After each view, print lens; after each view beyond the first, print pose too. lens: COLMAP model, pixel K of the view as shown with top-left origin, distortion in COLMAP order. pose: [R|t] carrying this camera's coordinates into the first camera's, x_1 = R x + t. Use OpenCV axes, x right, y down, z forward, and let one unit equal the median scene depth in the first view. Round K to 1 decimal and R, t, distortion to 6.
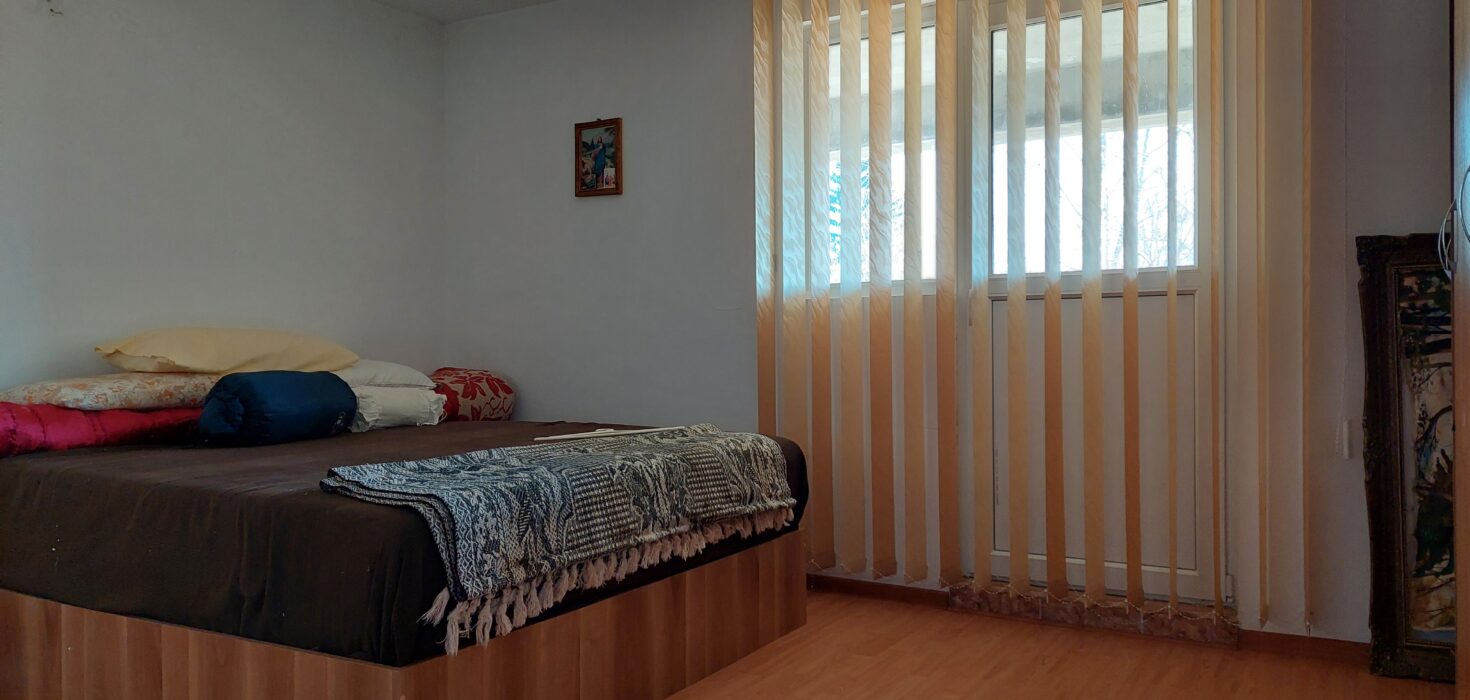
lens RADIAL K [[1041.2, 0, 739.0], [0, 1041.2, 346.9], [0, 0, 1]] dist [0.094670, -0.130981]
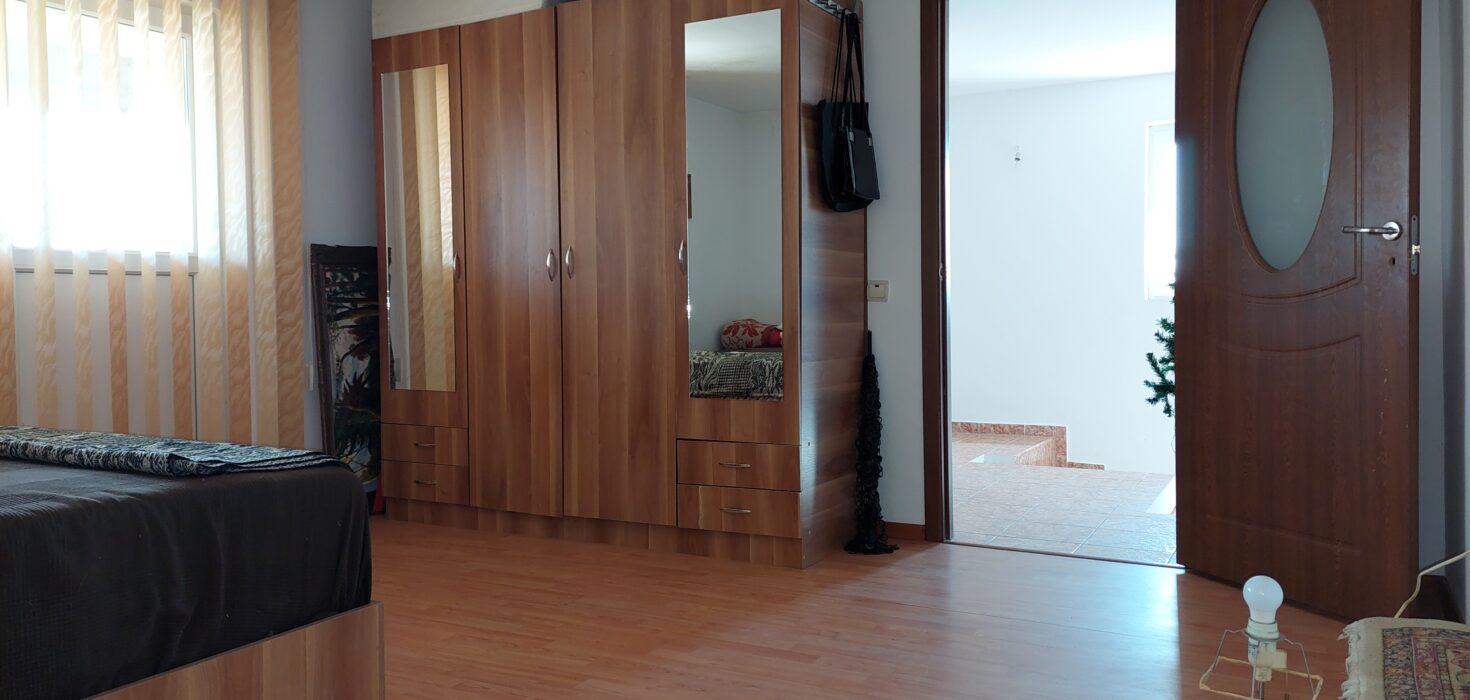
lens RADIAL K [[1041.2, 0, 739.0], [0, 1041.2, 346.9], [0, 0, 1]] dist [0.094670, -0.130981]
pose [[-0.038744, -0.029339, 0.998818, -0.974644], [0.016736, 0.999410, 0.030006, 0.009087], [-0.999109, 0.017879, -0.038230, 0.452951]]
